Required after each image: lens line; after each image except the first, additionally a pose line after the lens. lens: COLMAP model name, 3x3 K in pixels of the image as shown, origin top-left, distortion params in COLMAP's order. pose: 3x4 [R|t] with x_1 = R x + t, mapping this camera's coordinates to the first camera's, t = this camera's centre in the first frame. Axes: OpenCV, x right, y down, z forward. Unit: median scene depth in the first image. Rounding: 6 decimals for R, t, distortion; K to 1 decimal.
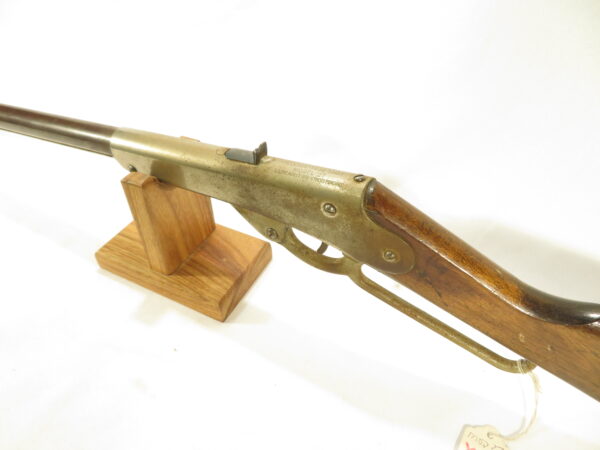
lens RADIAL K [[418.2, 0, 300.5], [0, 418.2, 237.1], [0, 0, 1]] dist [0.000427, 0.001491]
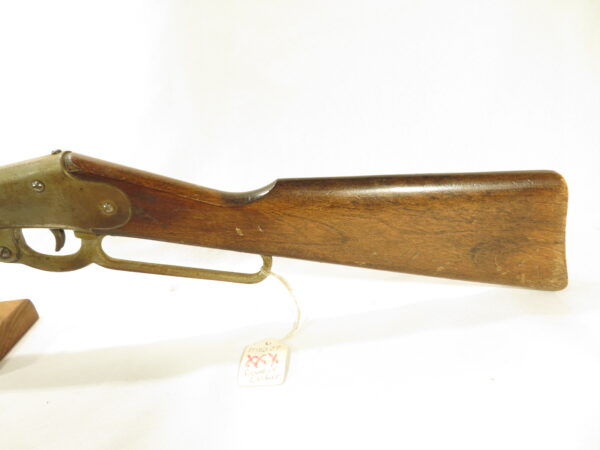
lens RADIAL K [[418.2, 0, 300.5], [0, 418.2, 237.1], [0, 0, 1]] dist [0.000427, 0.001491]
pose [[0.870013, -0.286873, 0.400976, 0.179985], [0.413345, 0.867722, -0.276051, 0.600461], [-0.268744, 0.405909, 0.873507, -0.085566]]
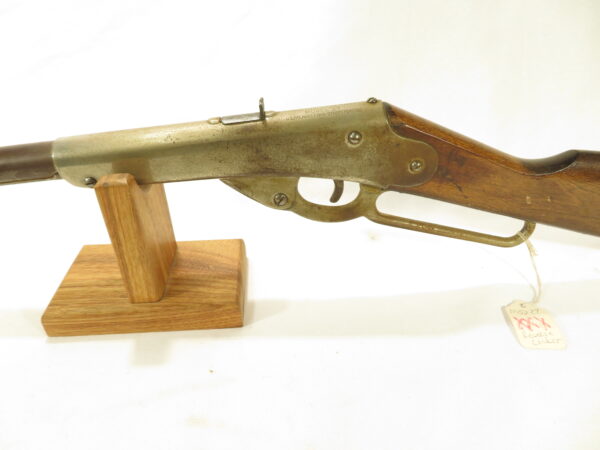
lens RADIAL K [[418.2, 0, 300.5], [0, 418.2, 237.1], [0, 0, 1]] dist [0.000427, 0.001491]
pose [[0.861002, -0.292541, 0.416047, -0.514058], [0.352728, 0.932789, -0.074080, 0.179989], [-0.366413, 0.210534, 0.906320, 0.156764]]
